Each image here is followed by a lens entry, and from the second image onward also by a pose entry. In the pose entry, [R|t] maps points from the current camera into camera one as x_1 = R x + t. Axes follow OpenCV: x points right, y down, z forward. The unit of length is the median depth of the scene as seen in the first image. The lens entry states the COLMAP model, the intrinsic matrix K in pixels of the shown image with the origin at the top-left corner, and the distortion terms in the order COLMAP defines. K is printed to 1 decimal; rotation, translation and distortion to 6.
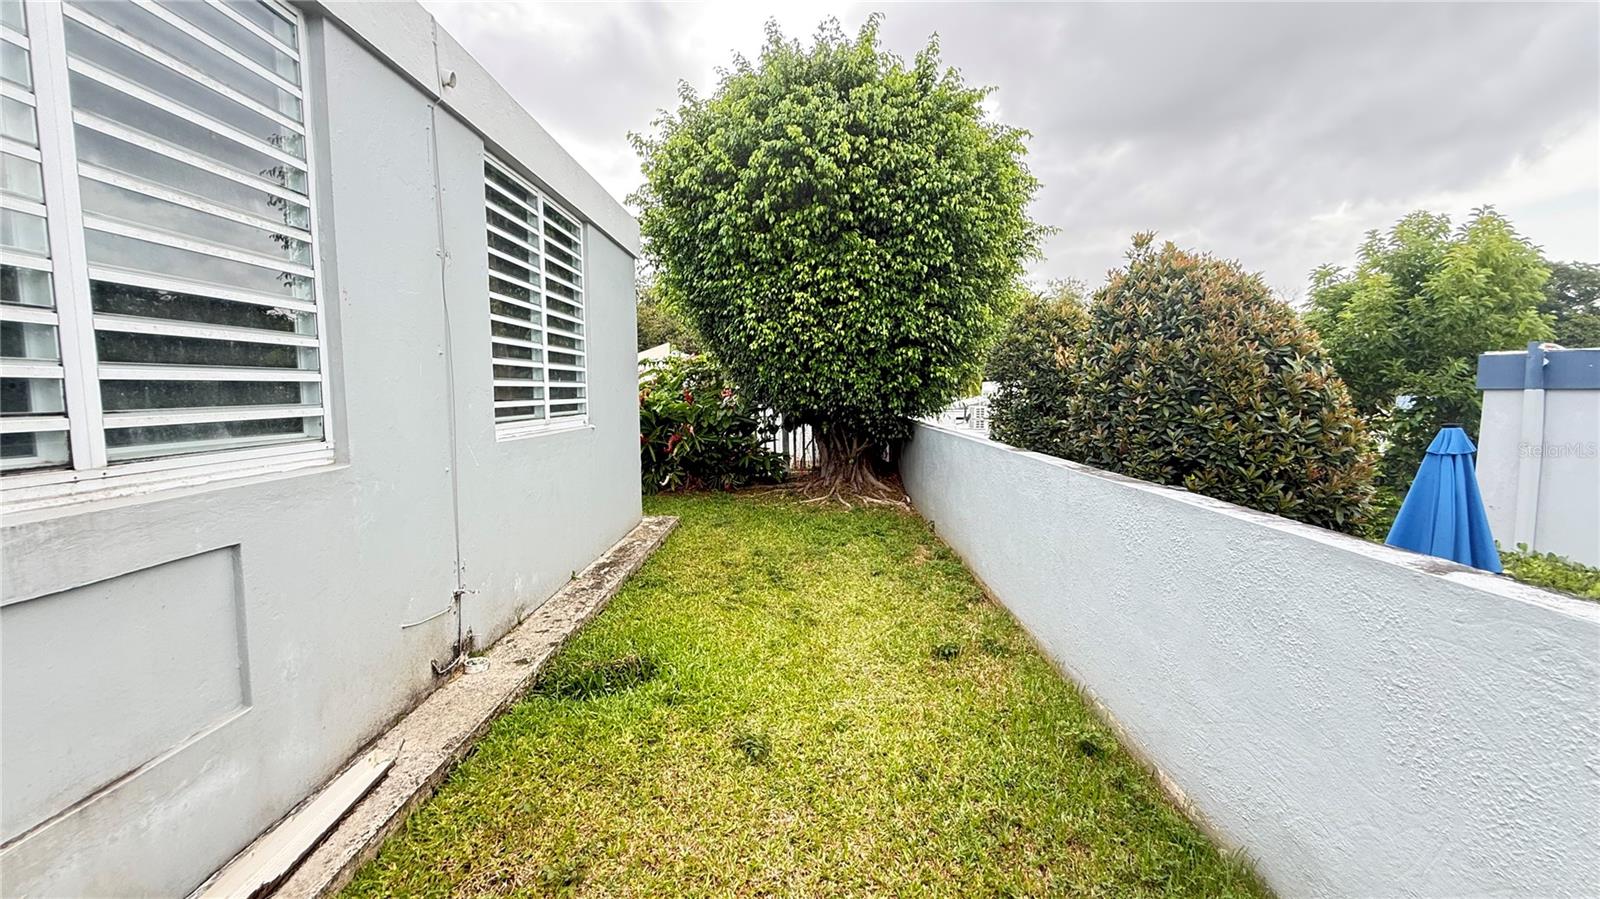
lens RADIAL K [[637.8, 0, 802.1], [0, 637.8, 447.7], [0, 0, 1]] dist [0.000250, 0.000410]
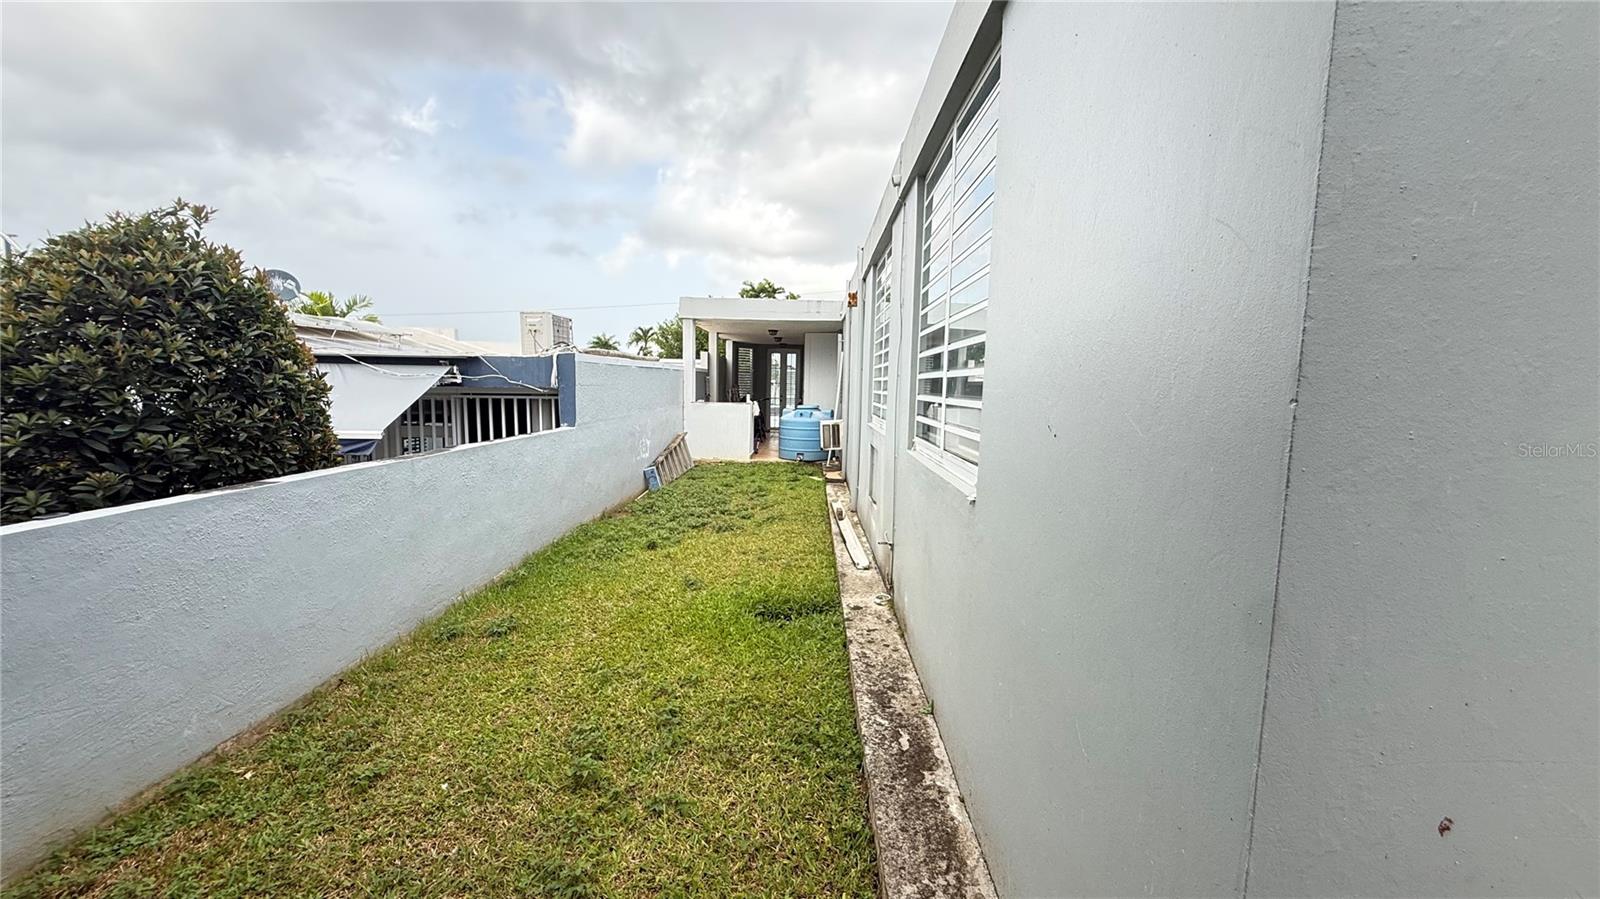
lens RADIAL K [[637.8, 0, 799.9], [0, 637.8, 450.8], [0, 0, 1]] dist [0.000250, 0.000410]
pose [[-0.999642, -0.025687, 0.007551, -0.261130], [-0.023734, 0.980706, 0.194043, -0.186246], [-0.012389, 0.193795, -0.980964, 1.793014]]
